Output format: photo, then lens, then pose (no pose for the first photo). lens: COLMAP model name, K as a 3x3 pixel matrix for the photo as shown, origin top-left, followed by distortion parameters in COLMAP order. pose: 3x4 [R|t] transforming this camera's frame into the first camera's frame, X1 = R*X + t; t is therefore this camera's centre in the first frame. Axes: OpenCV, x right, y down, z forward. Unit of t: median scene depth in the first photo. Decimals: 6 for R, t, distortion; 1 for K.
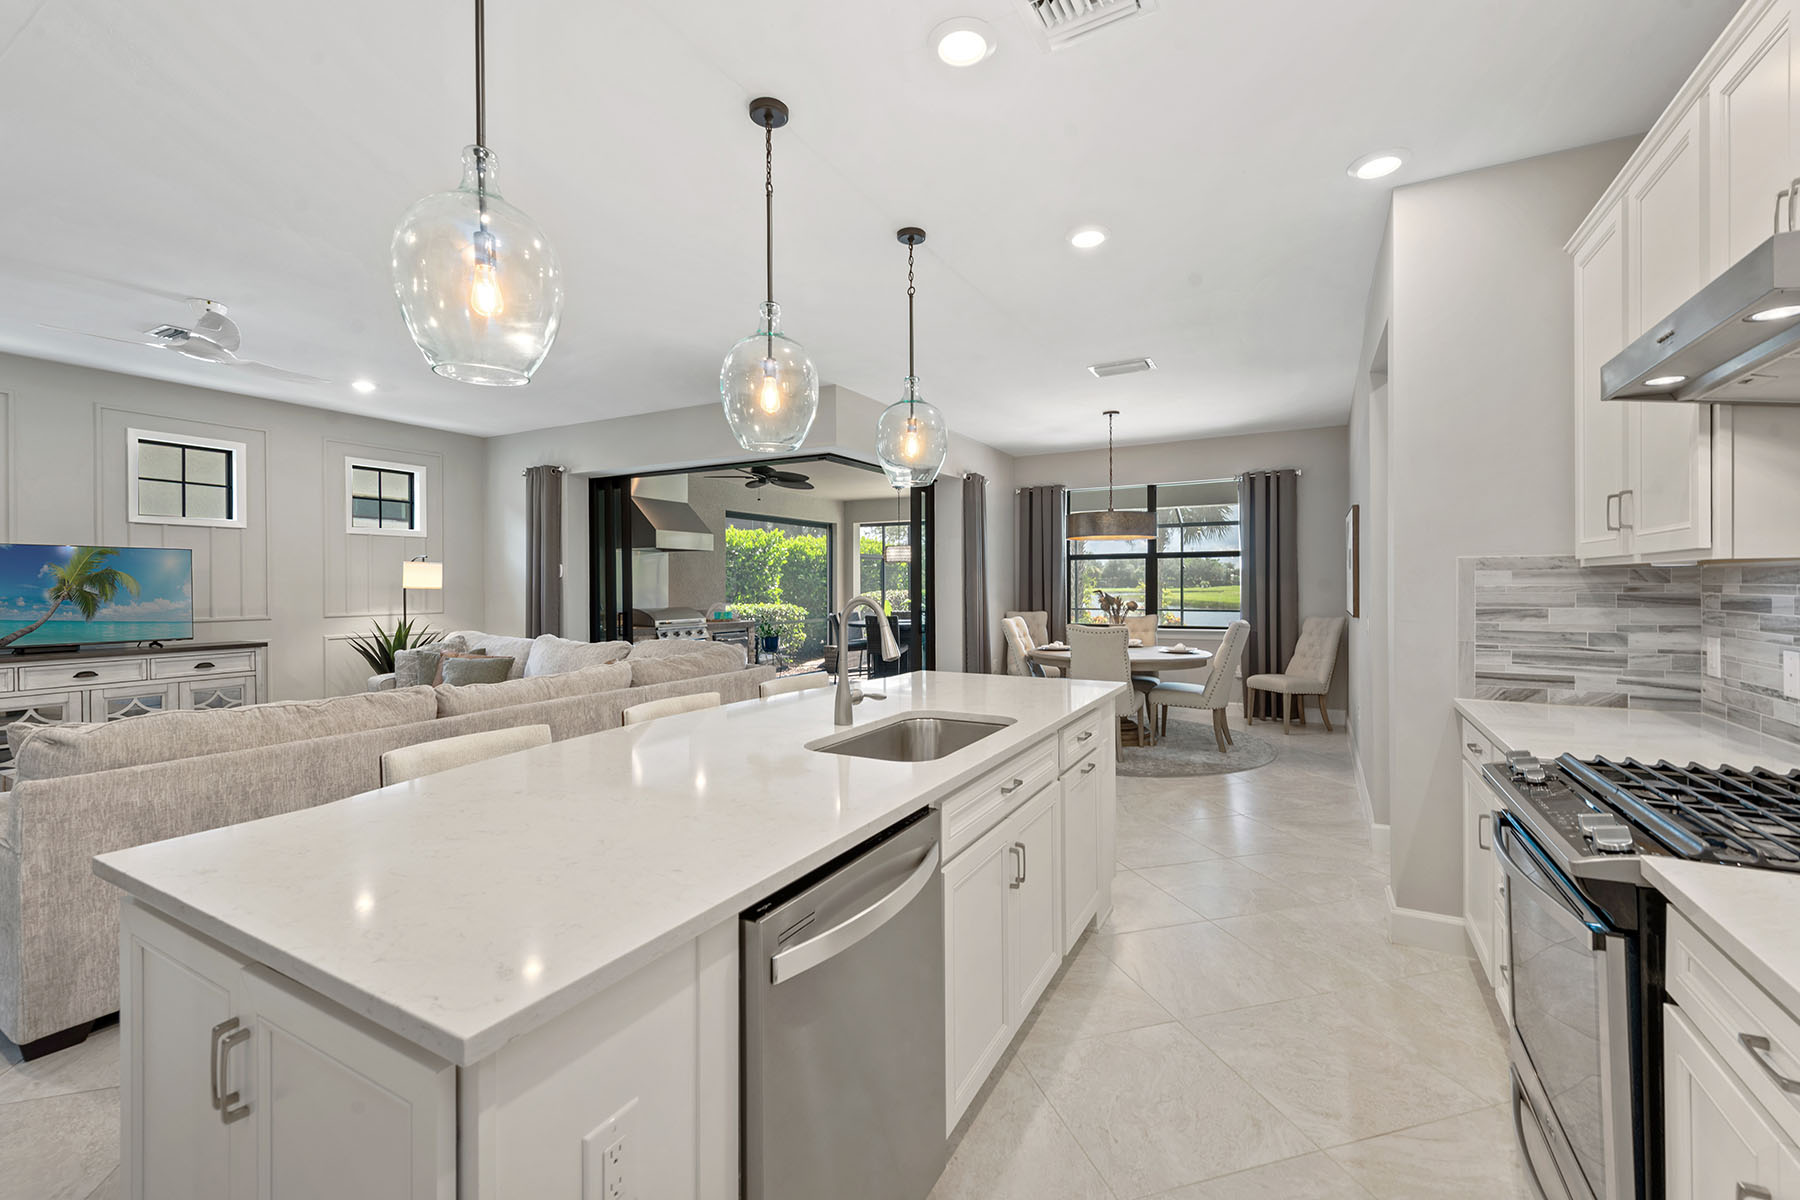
lens RADIAL K [[745.6, 0, 899.3], [0, 745.6, 593.2], [0, 0, 1]] dist [0.000027, 0.000000]
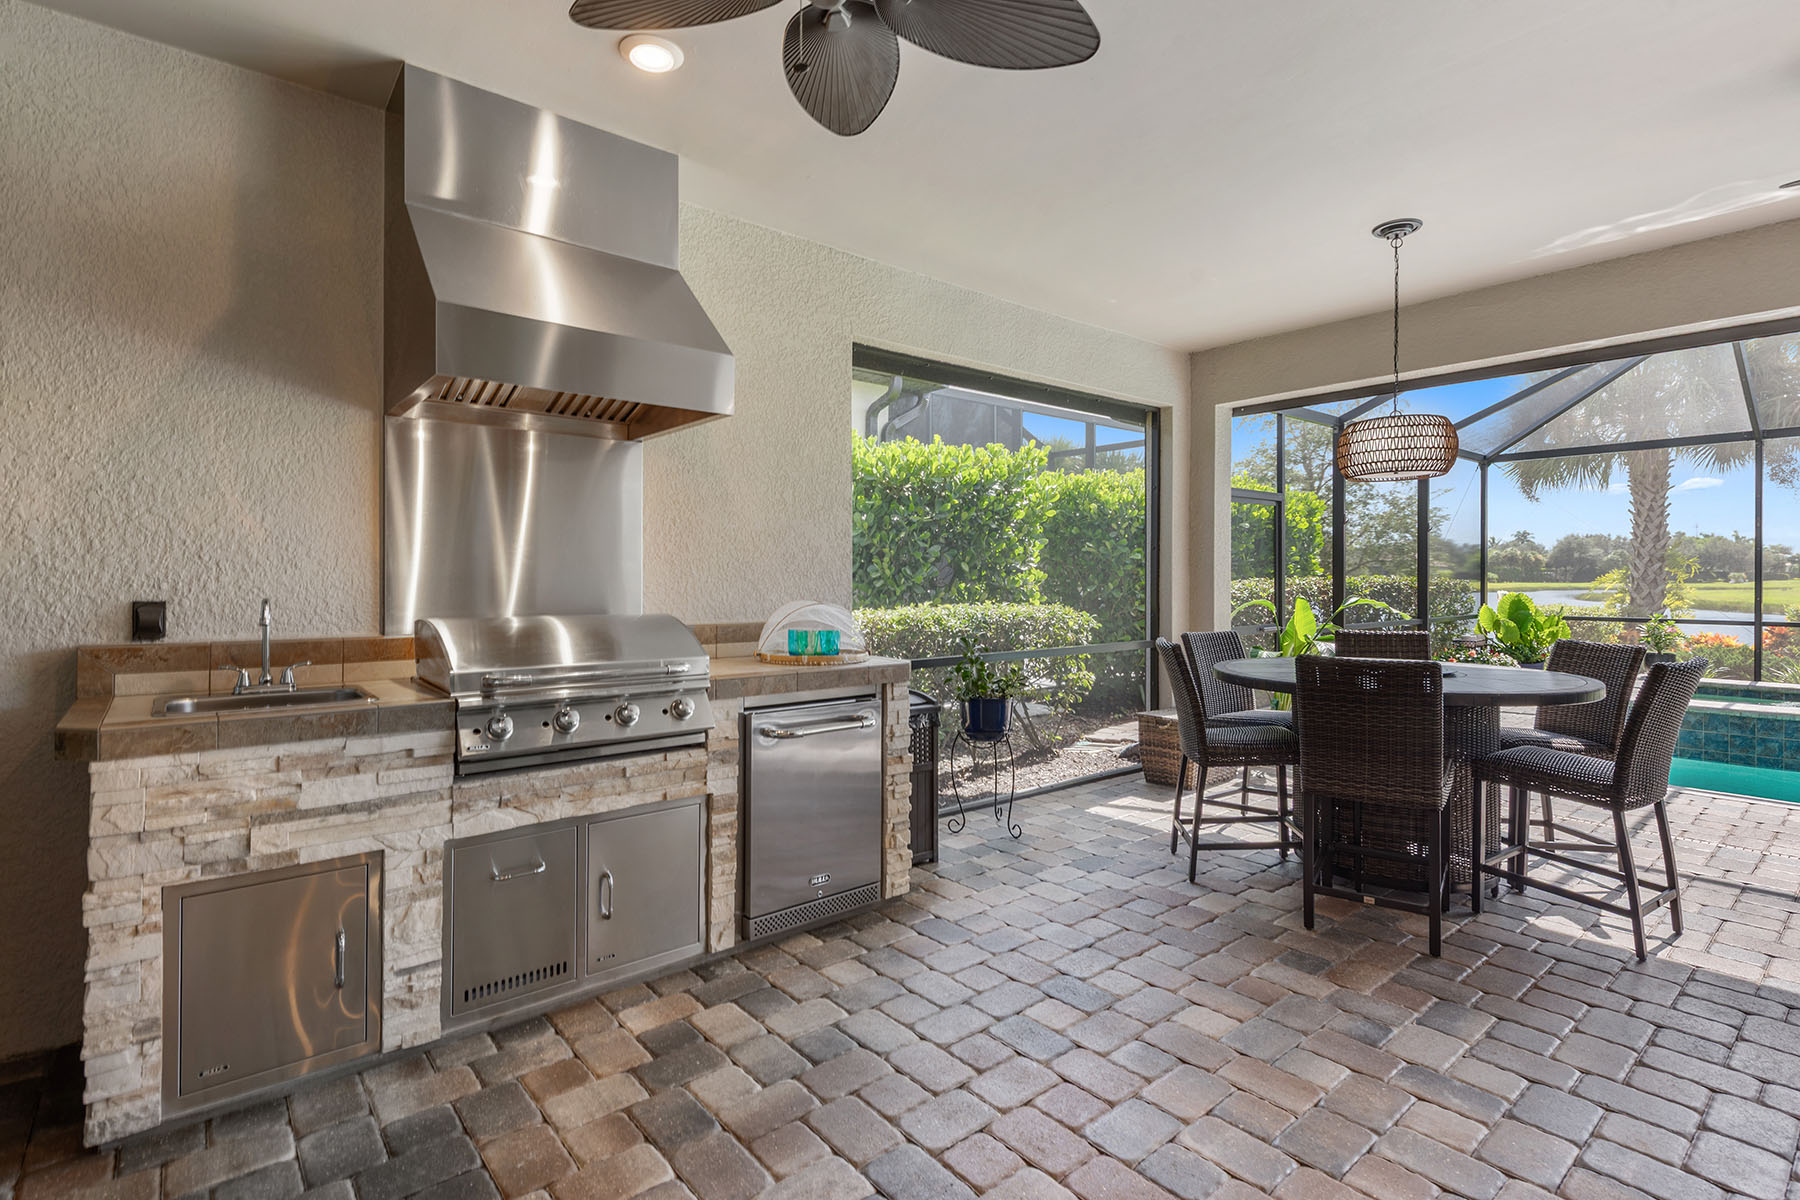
lens RADIAL K [[858.5, 0, 896.6], [0, 858.5, 590.9], [0, 0, 1]] dist [0.000934, -0.000015]
pose [[0.932152, 0.006023, -0.362018, -0.050236], [-0.004947, 0.999980, 0.003900, 0.004692], [0.362034, -0.001845, 0.932163, 0.474199]]
